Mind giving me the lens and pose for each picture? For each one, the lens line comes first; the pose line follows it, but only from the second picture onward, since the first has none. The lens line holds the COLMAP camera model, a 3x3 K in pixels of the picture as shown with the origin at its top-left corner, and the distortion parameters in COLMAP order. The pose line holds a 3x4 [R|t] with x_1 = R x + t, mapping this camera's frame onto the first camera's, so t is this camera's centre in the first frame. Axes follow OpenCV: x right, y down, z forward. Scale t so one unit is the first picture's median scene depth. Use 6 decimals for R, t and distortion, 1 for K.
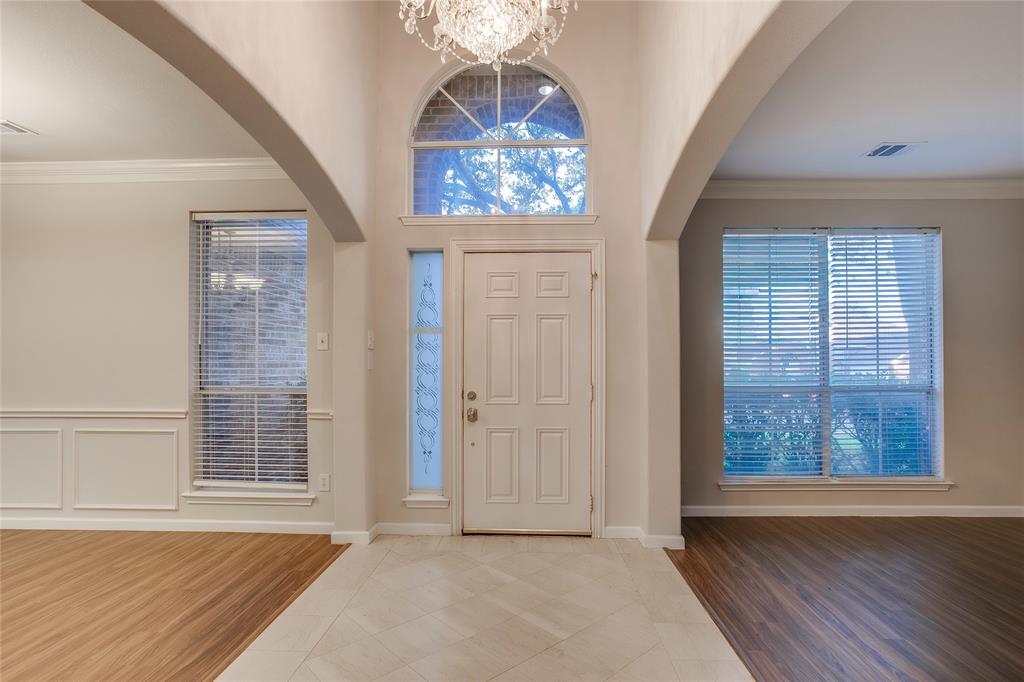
lens RADIAL K [[515.5, 0, 512.0], [0, 515.5, 354.7], [0, 0, 1]] dist [-0.024117, 0.000156]
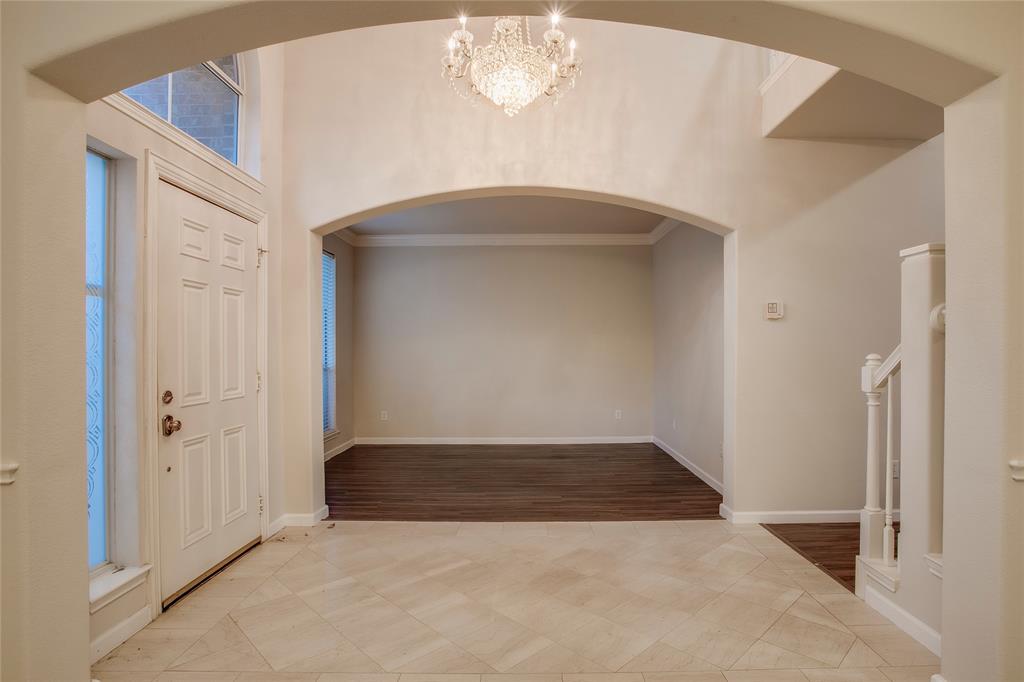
lens RADIAL K [[515.5, 0, 512.0], [0, 515.5, 354.7], [0, 0, 1]] dist [-0.024117, 0.000156]
pose [[0.003032, -0.001408, 0.999994, -0.736878], [-0.009919, 0.999950, 0.001438, 0.020237], [-0.999946, -0.009923, 0.003018, 0.558971]]
